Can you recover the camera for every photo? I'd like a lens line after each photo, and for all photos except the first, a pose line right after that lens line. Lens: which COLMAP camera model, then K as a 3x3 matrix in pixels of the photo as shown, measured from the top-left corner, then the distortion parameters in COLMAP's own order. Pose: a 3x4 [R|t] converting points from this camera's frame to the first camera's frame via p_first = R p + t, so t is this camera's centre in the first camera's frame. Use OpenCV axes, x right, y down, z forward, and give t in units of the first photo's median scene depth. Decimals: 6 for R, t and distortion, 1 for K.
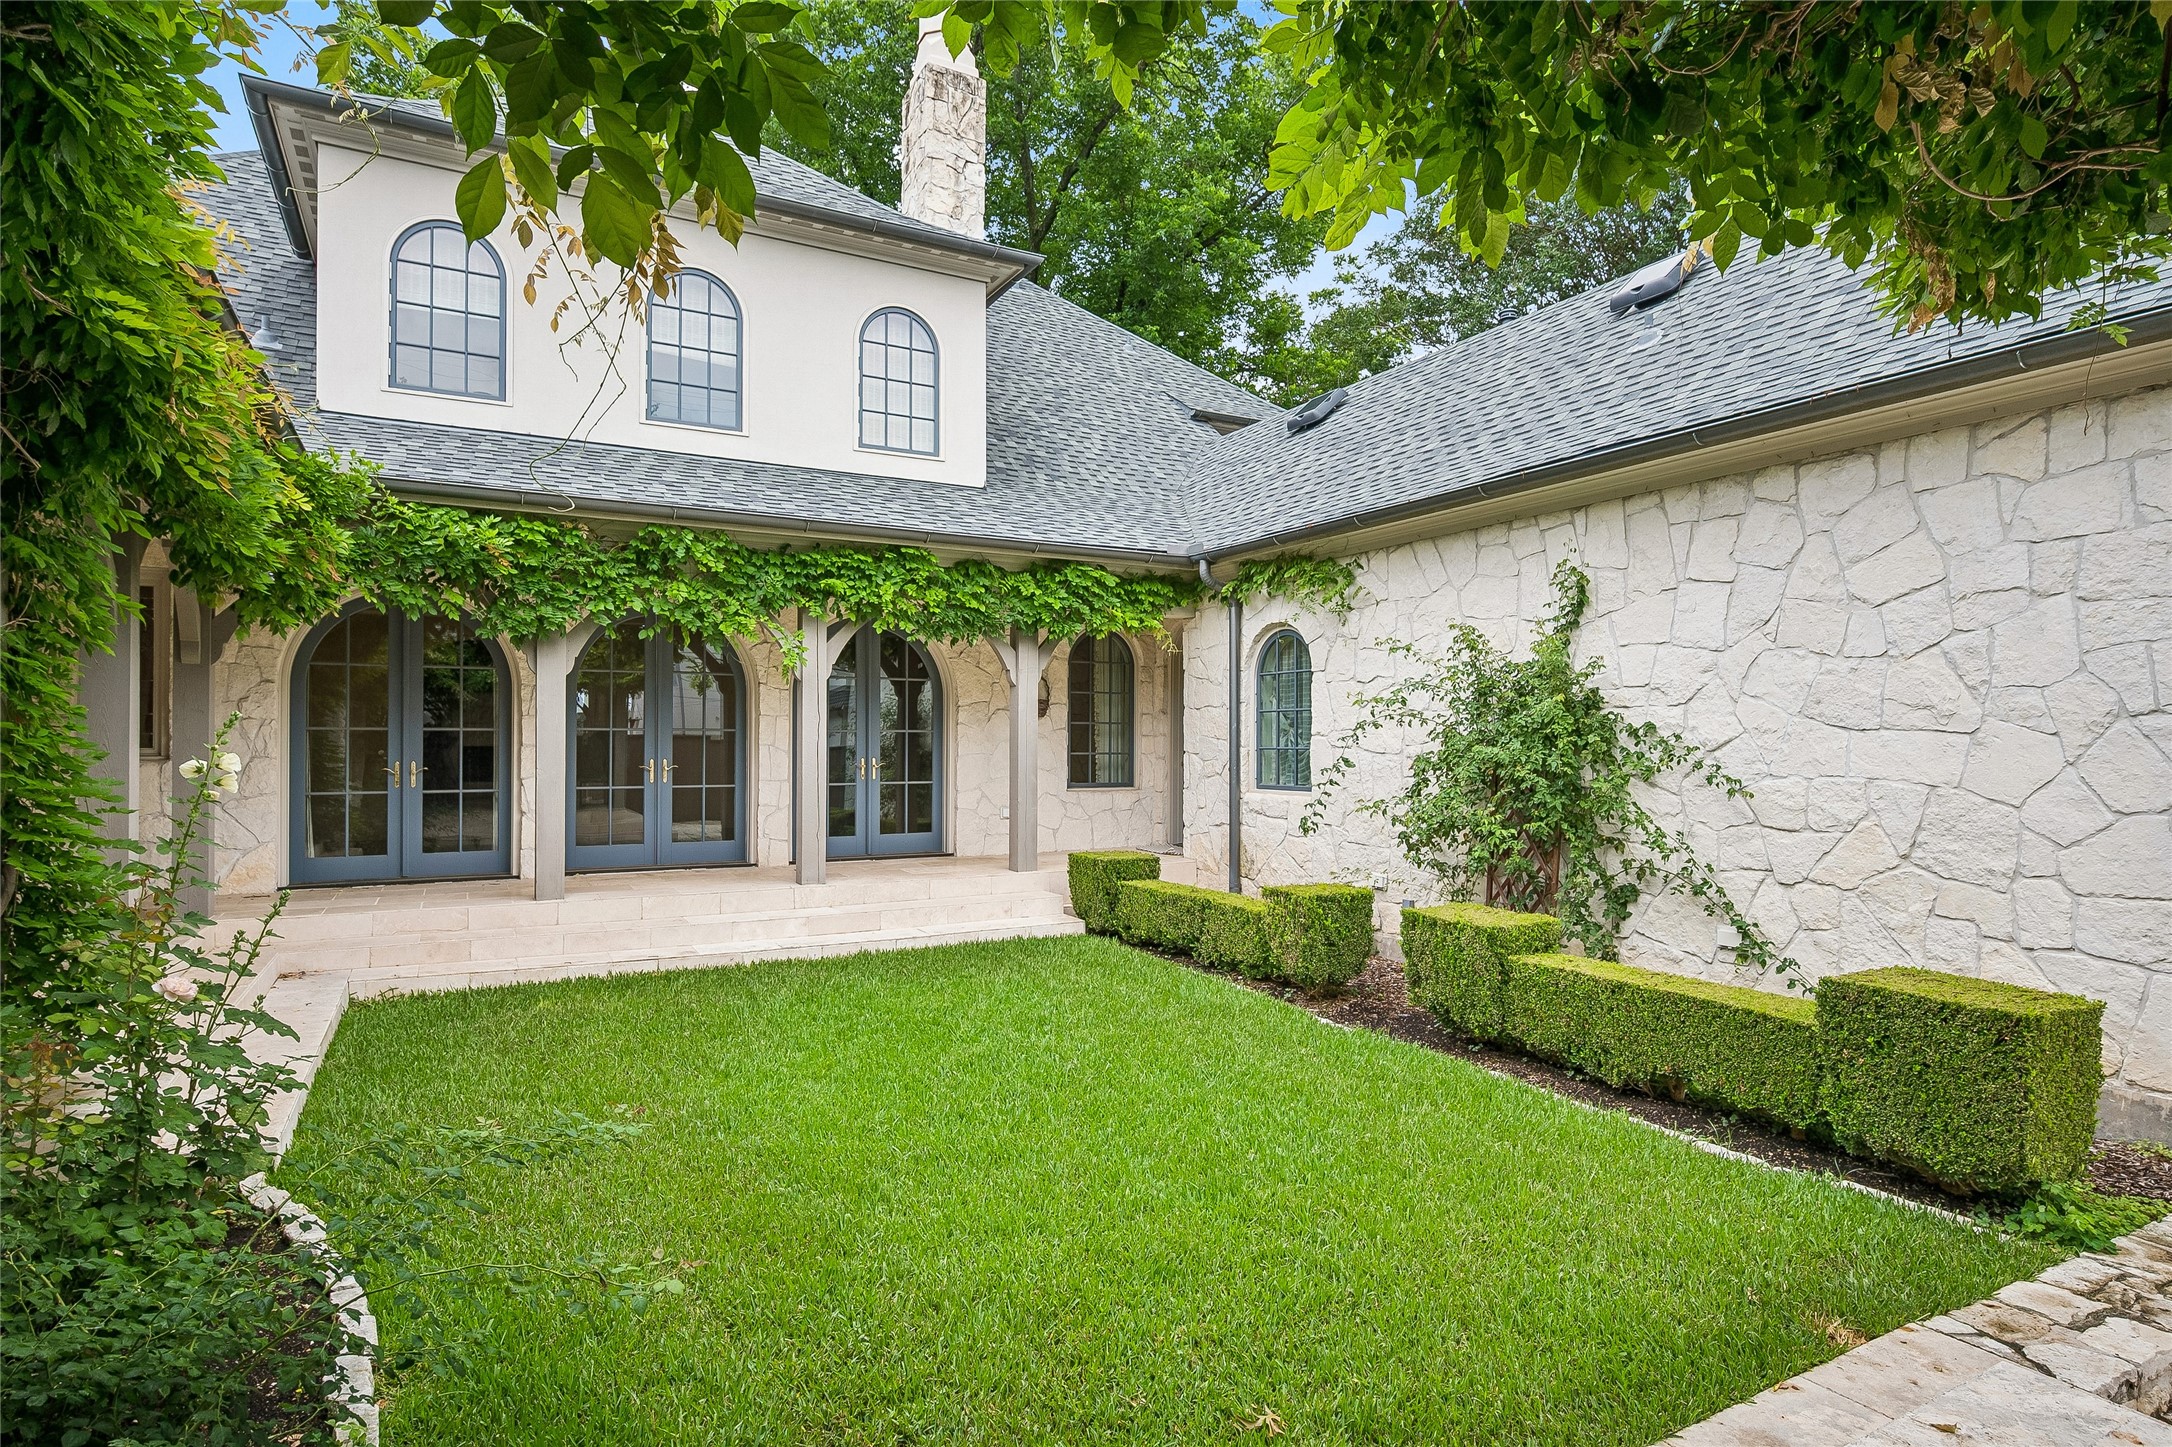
lens RADIAL K [[1118.3, 0, 1070.9], [0, 1118.3, 738.2], [0, 0, 1]] dist [0.003876, -0.001955]
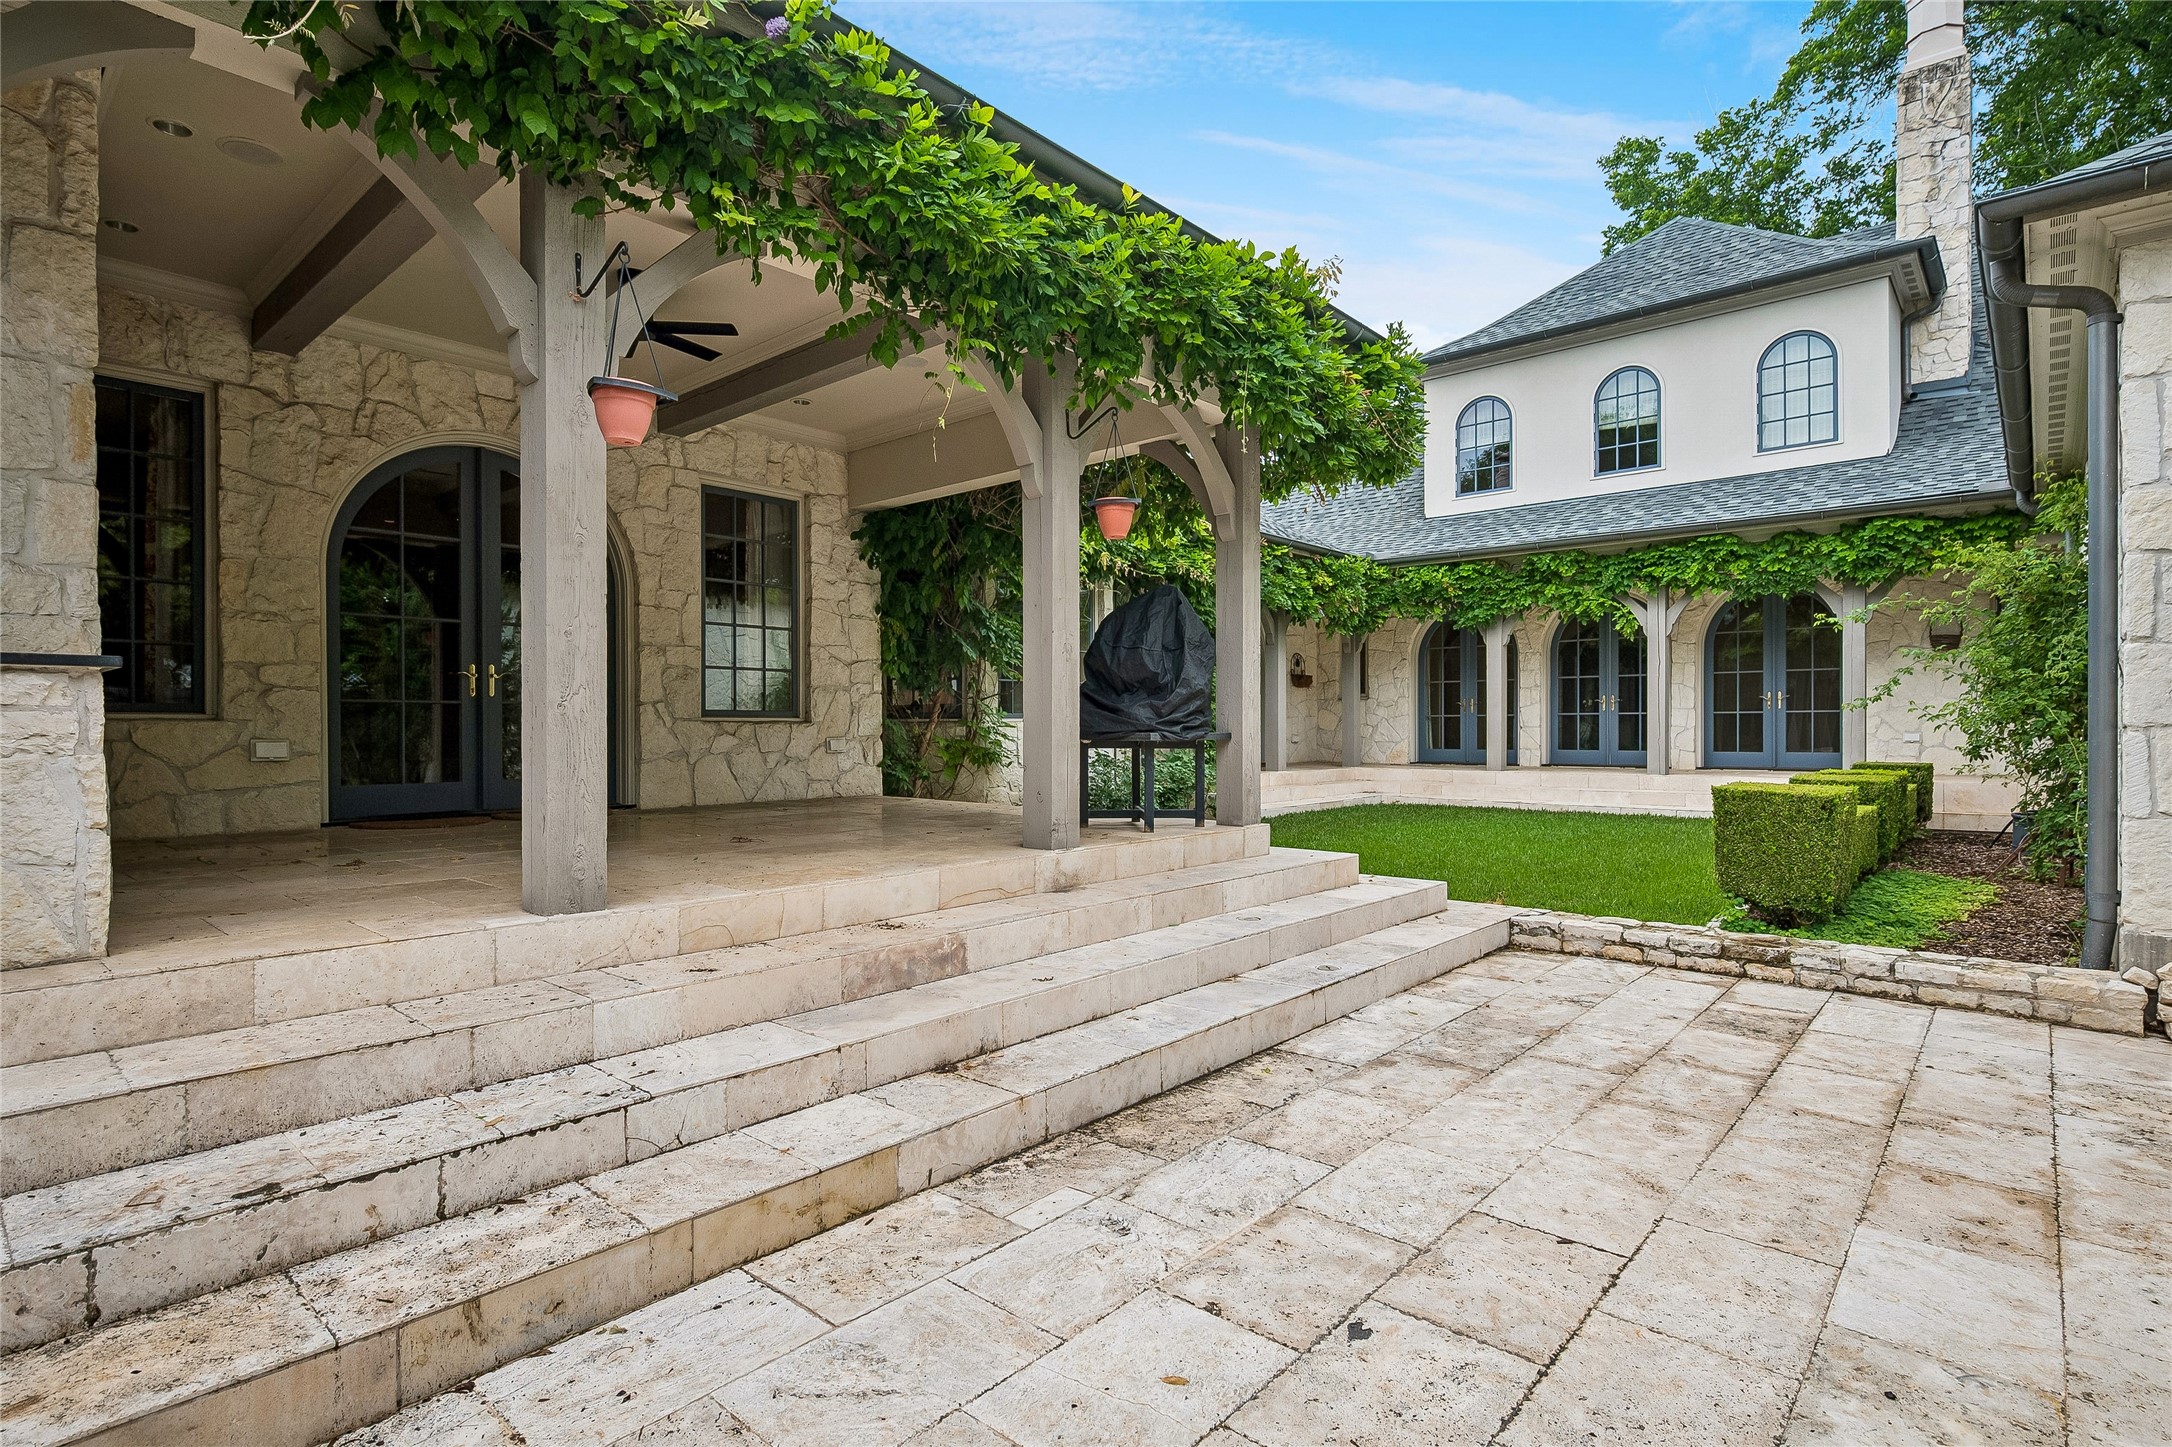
lens RADIAL K [[1118.3, 0, 1089.7], [0, 1118.3, 723.6], [0, 0, 1]] dist [0.003876, -0.001955]
pose [[0.331134, -0.008474, -0.943546, 0.875888], [0.006737, 0.999955, -0.006617, 0.064345], [0.943560, -0.004165, 0.331176, -0.184486]]
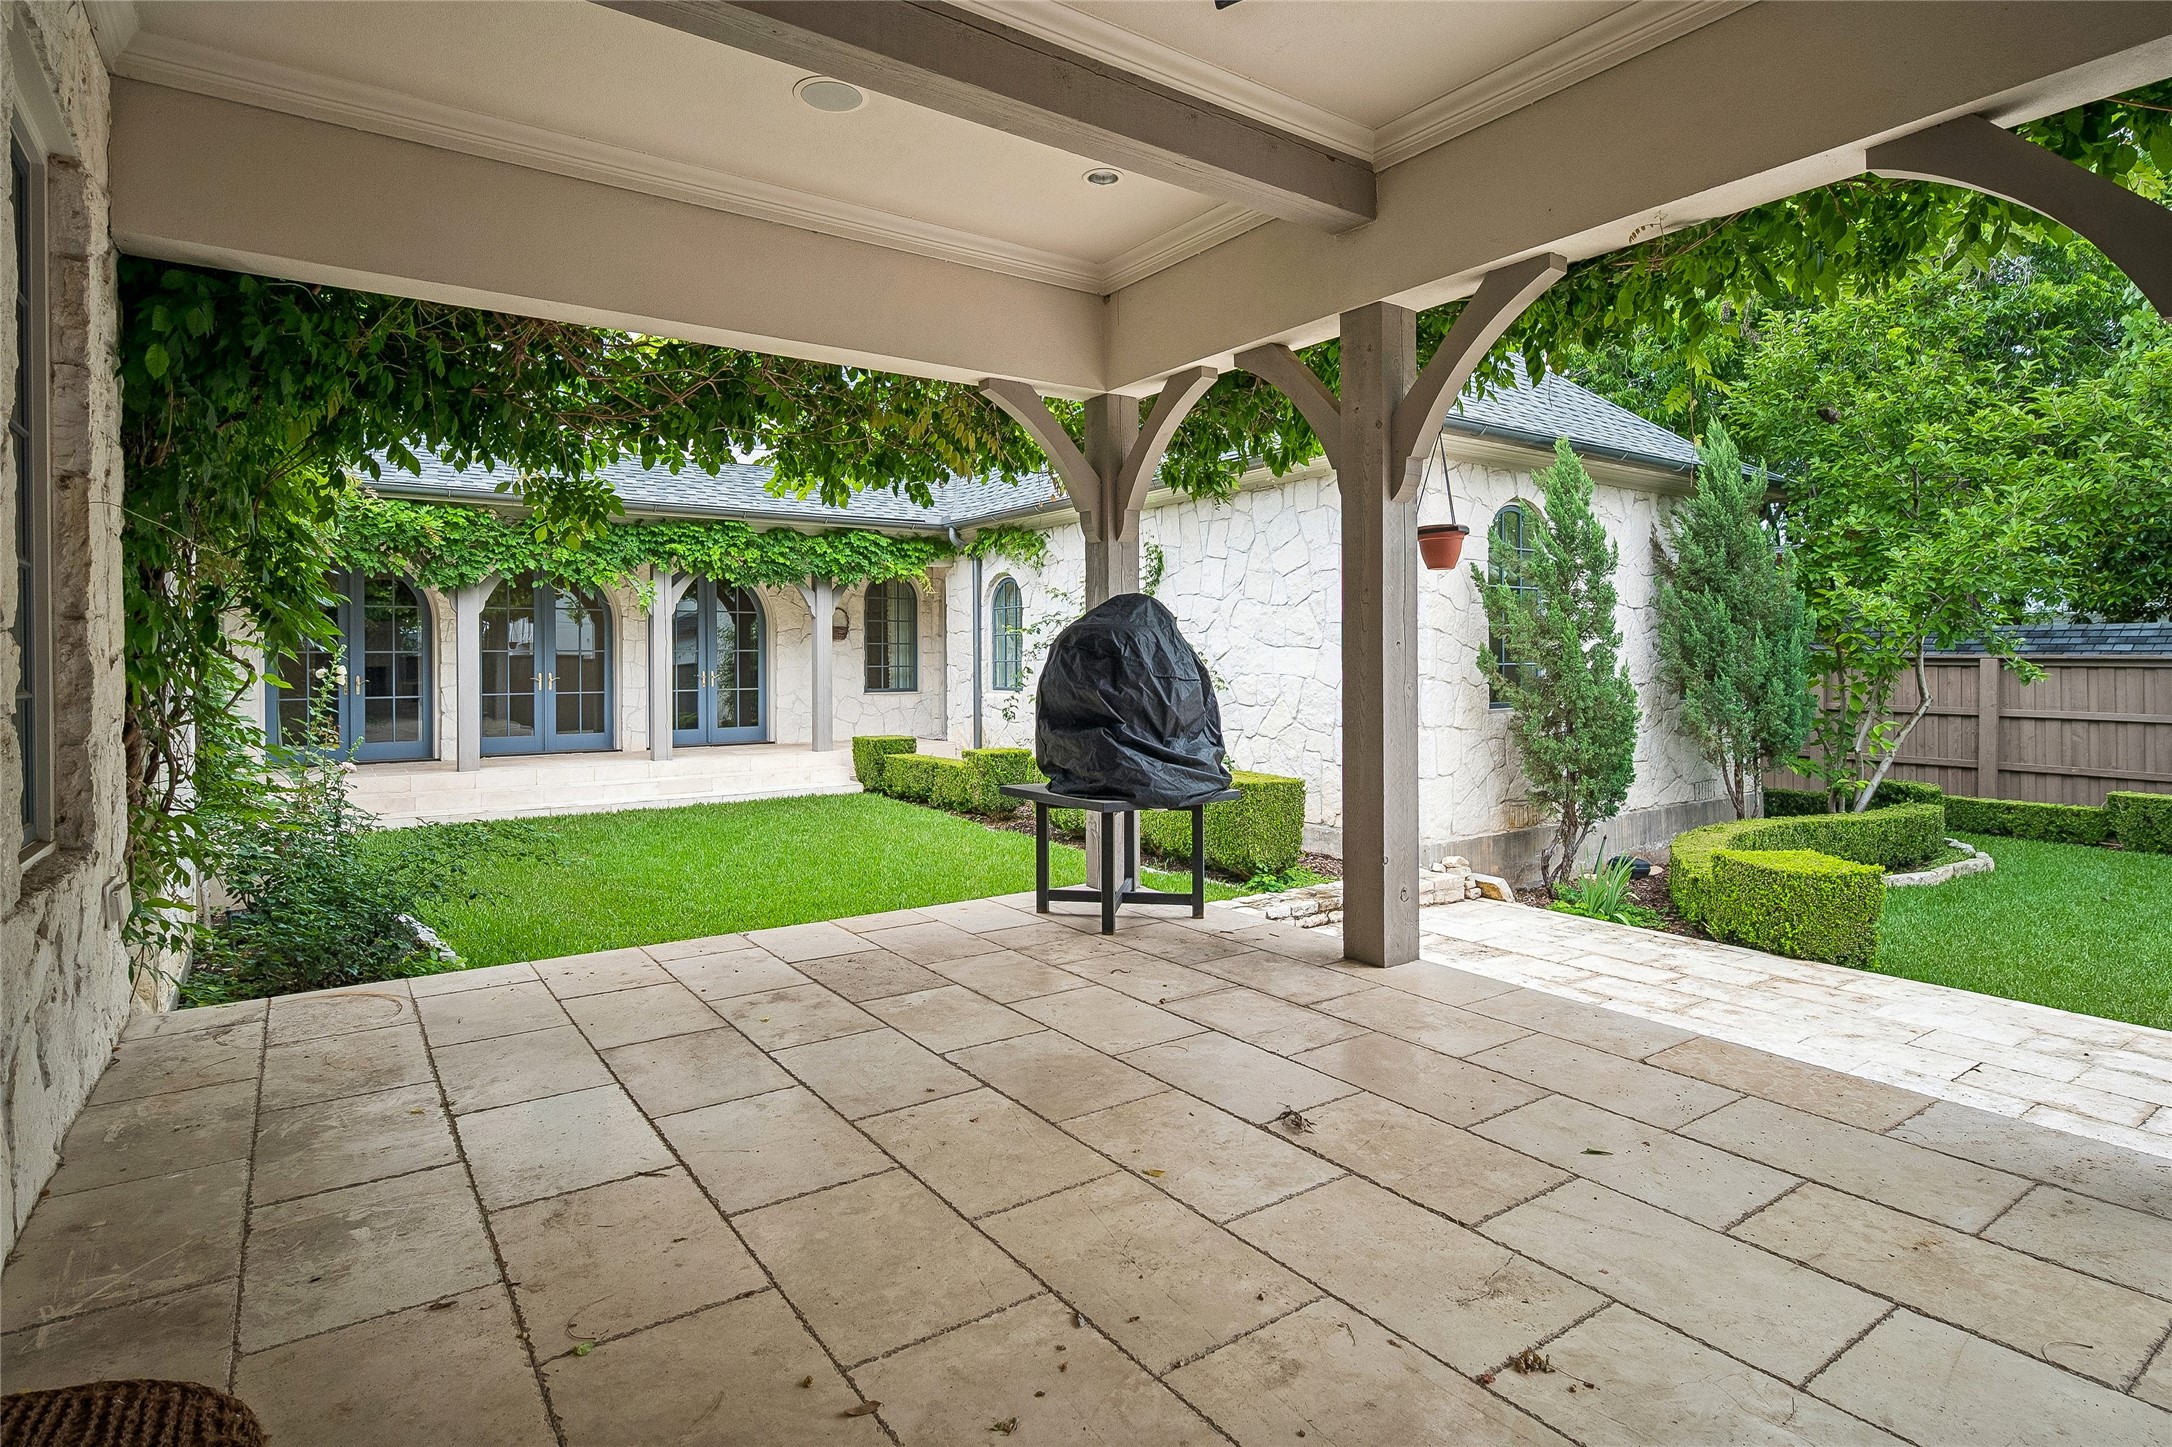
lens RADIAL K [[1118.3, 0, 1094.2], [0, 1118.3, 663.3], [0, 0, 1]] dist [0.003876, -0.001955]
pose [[0.992757, -0.008736, 0.119825, 0.135133], [0.007868, 0.999939, 0.007715, 0.001693], [-0.119886, -0.006716, 0.992765, -0.445322]]
